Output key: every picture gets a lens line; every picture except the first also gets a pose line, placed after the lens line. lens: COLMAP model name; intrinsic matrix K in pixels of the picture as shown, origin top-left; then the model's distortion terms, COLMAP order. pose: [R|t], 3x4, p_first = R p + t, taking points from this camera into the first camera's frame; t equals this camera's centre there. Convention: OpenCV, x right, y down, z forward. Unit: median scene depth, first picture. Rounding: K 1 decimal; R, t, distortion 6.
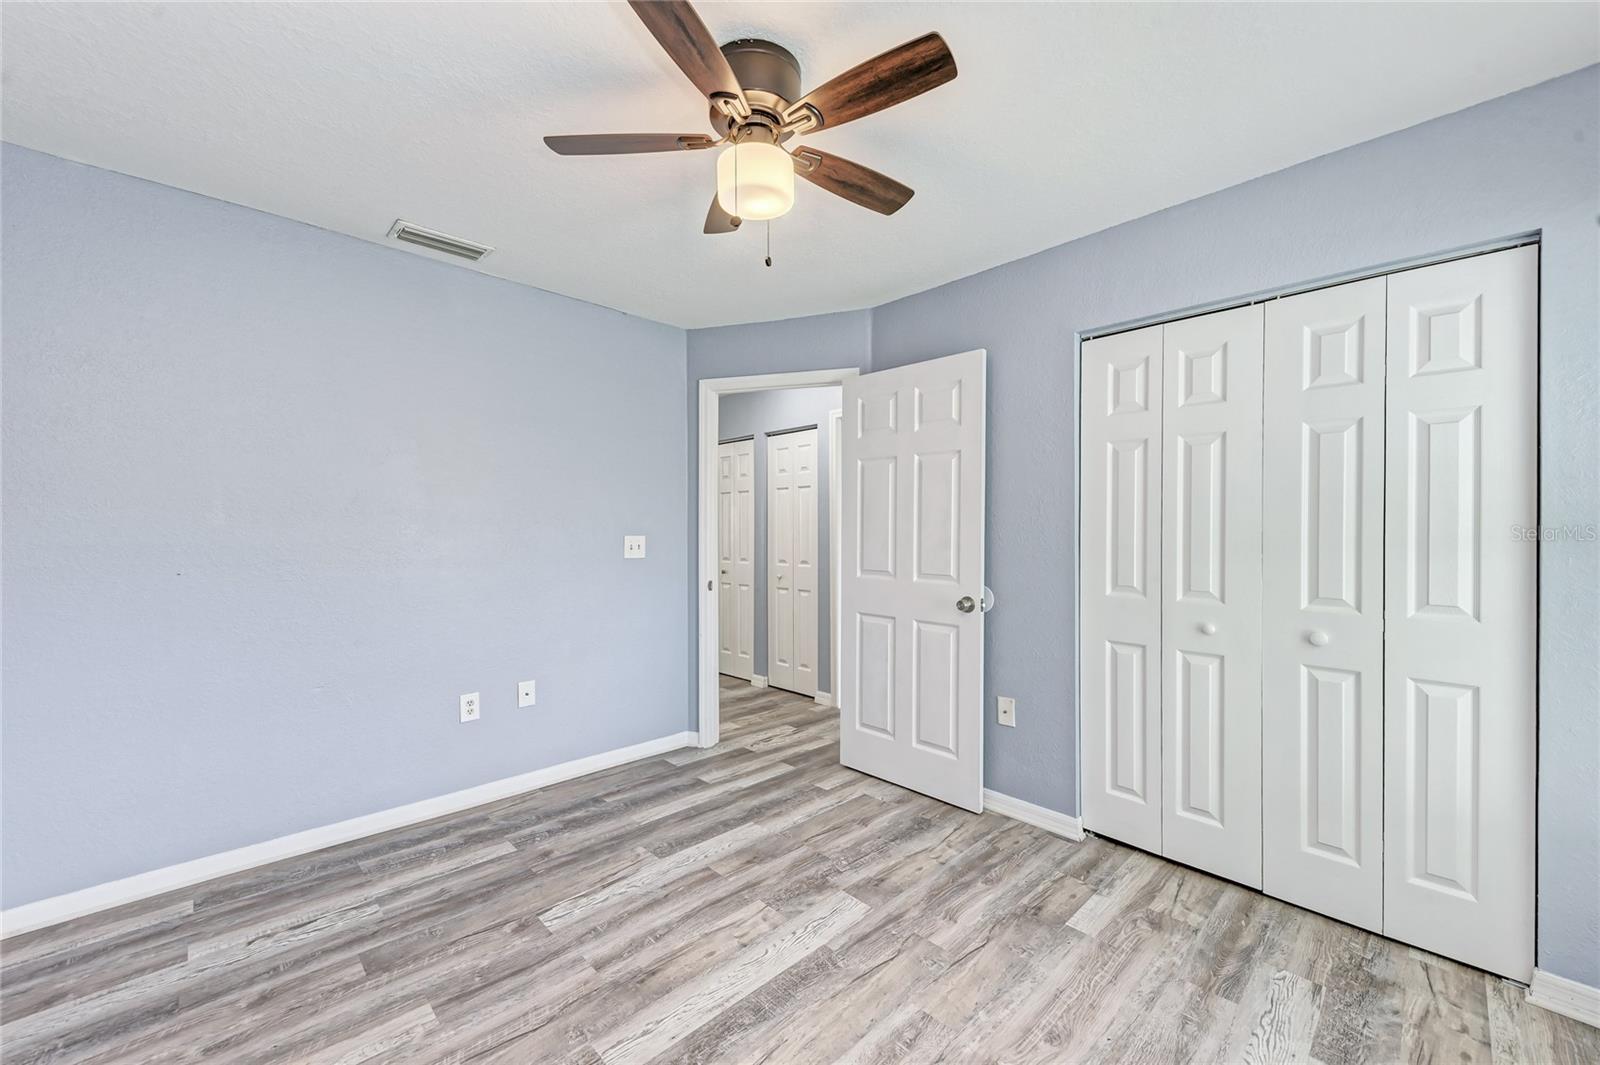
lens RADIAL K [[619.6, 0, 800.7], [0, 619.6, 535.2], [0, 0, 1]] dist [0.015347, -0.006975]
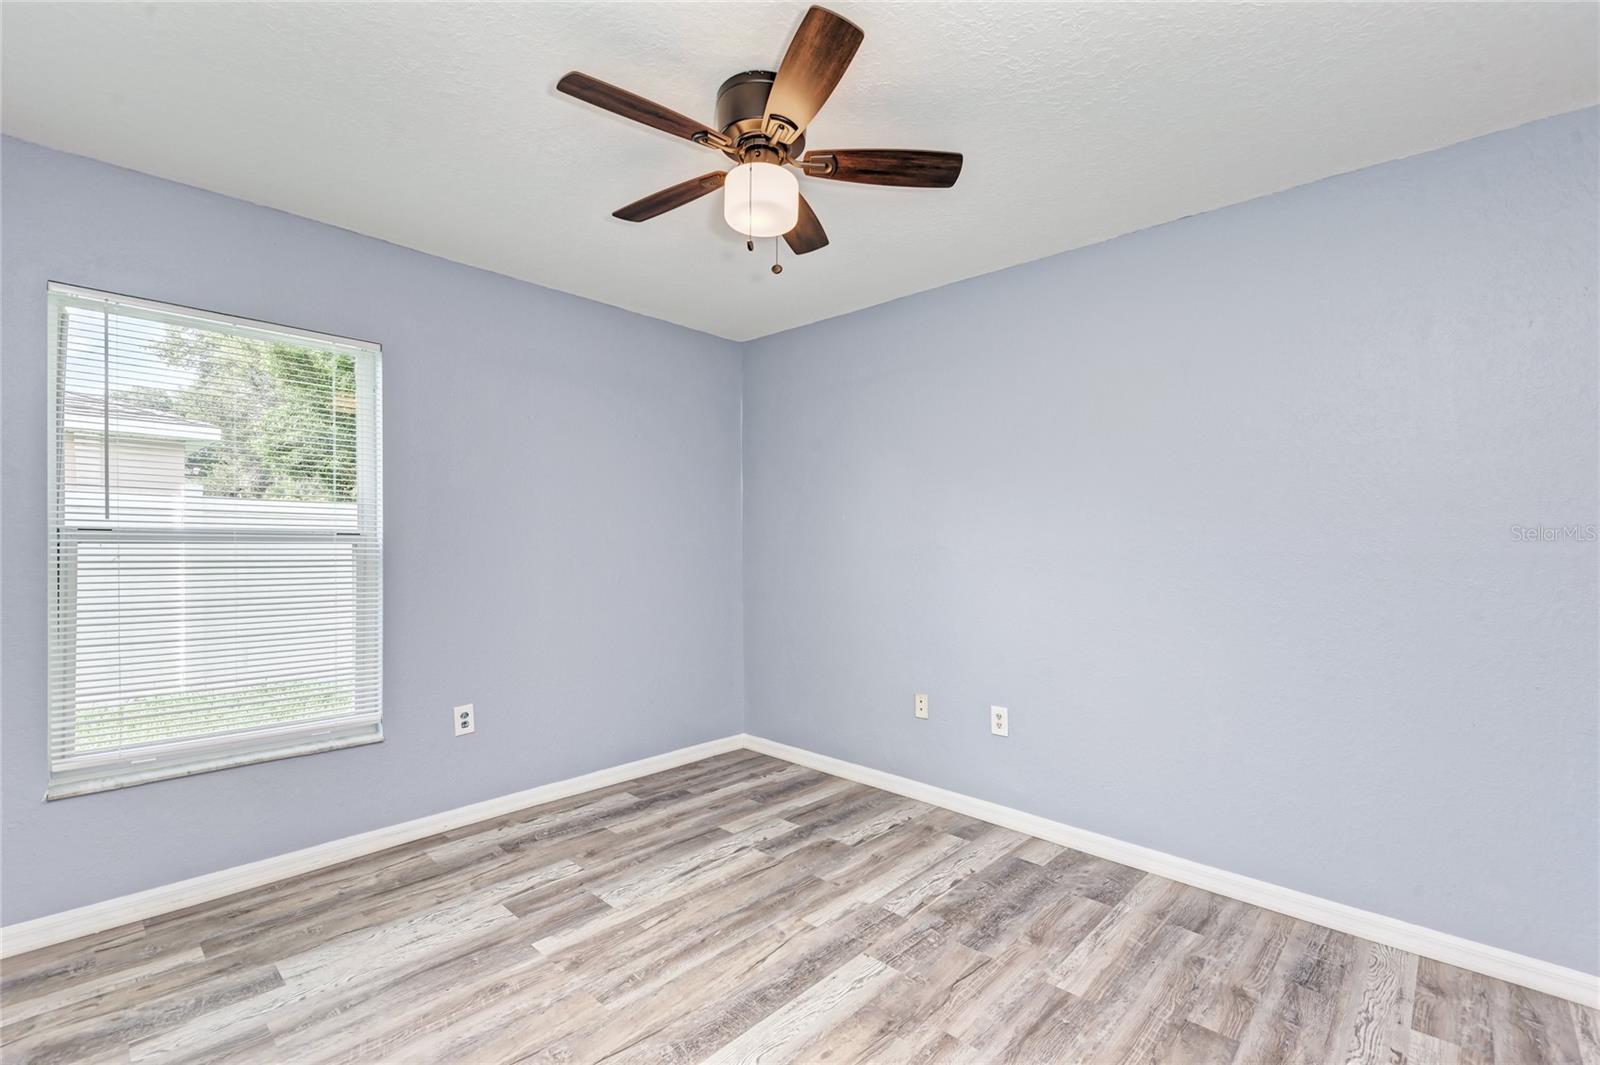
lens RADIAL K [[735.5, 0, 803.9], [0, 735.5, 530.7], [0, 0, 1]] dist [0.003540, 0.000139]
pose [[-0.998813, -0.009337, -0.047815, -0.069258], [-0.009043, 0.999939, -0.006355, -0.013834], [0.047872, -0.005915, -0.998836, 2.183801]]
